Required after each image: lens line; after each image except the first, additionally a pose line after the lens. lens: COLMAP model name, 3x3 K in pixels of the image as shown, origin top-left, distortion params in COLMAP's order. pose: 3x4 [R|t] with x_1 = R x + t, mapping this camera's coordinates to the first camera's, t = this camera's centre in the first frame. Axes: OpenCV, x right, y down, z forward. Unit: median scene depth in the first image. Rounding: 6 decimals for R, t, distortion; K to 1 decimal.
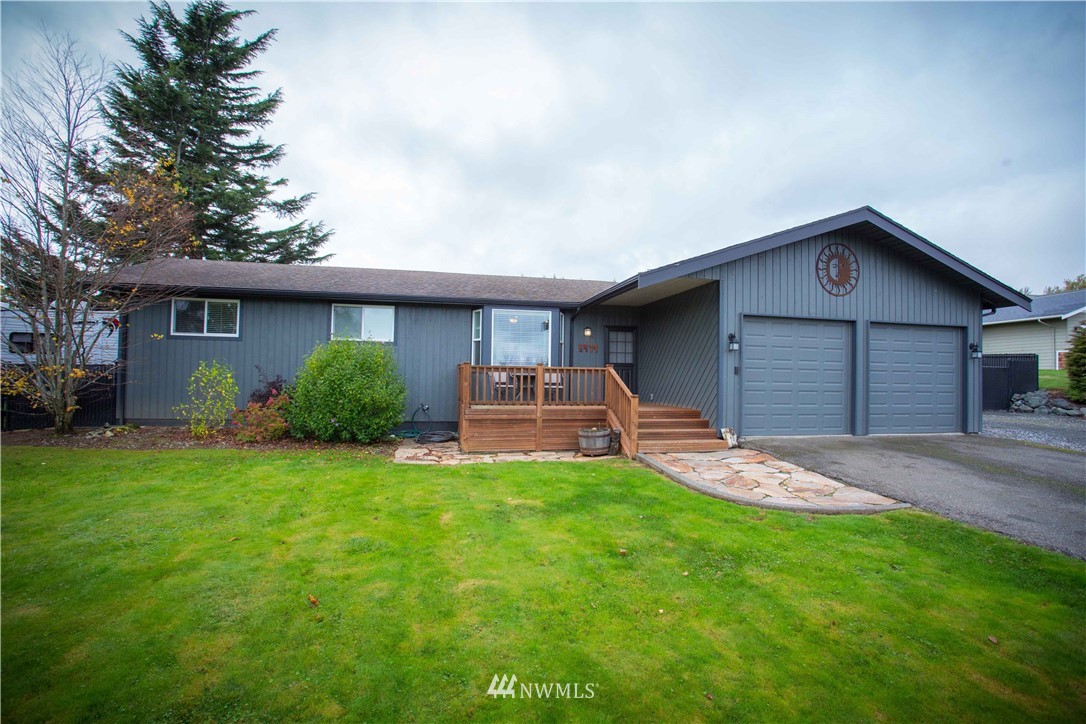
lens RADIAL K [[543.2, 0, 561.5], [0, 543.2, 360.0], [0, 0, 1]] dist [-0.052598, 0.000320]
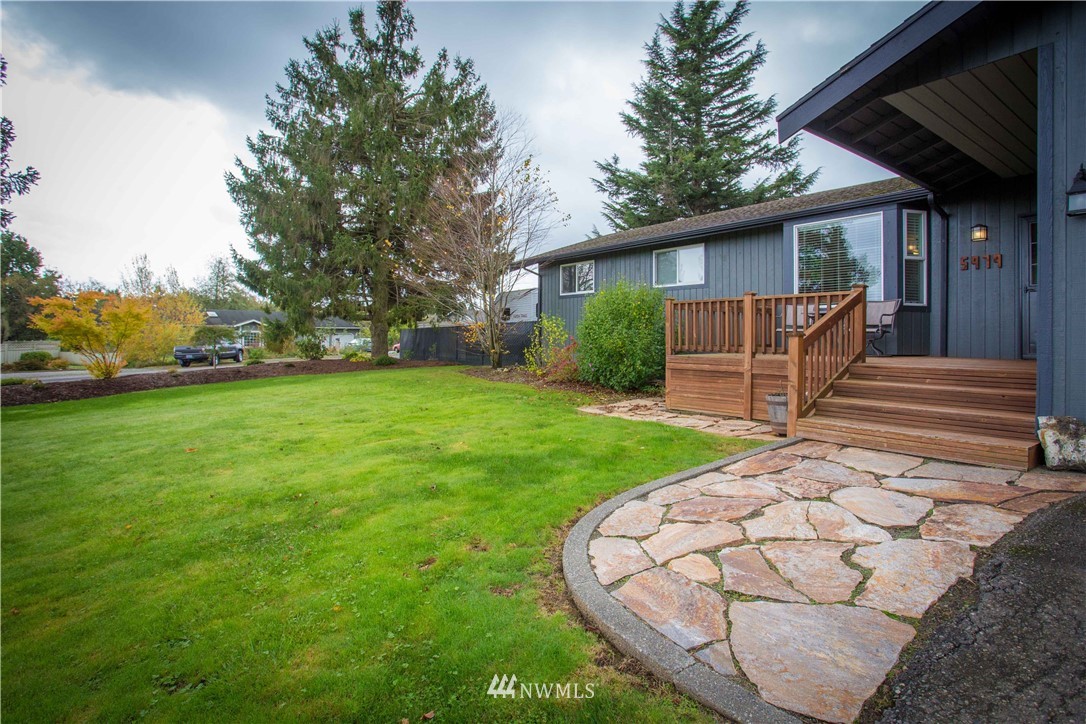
lens RADIAL K [[546.9, 0, 536.0], [0, 546.9, 333.6], [0, 0, 1]] dist [-0.041537, 0.000936]
pose [[0.407259, -0.016727, -0.913159, 0.463045], [0.027045, 0.999615, -0.006249, 0.054522], [0.912912, -0.022151, 0.407555, 0.463543]]
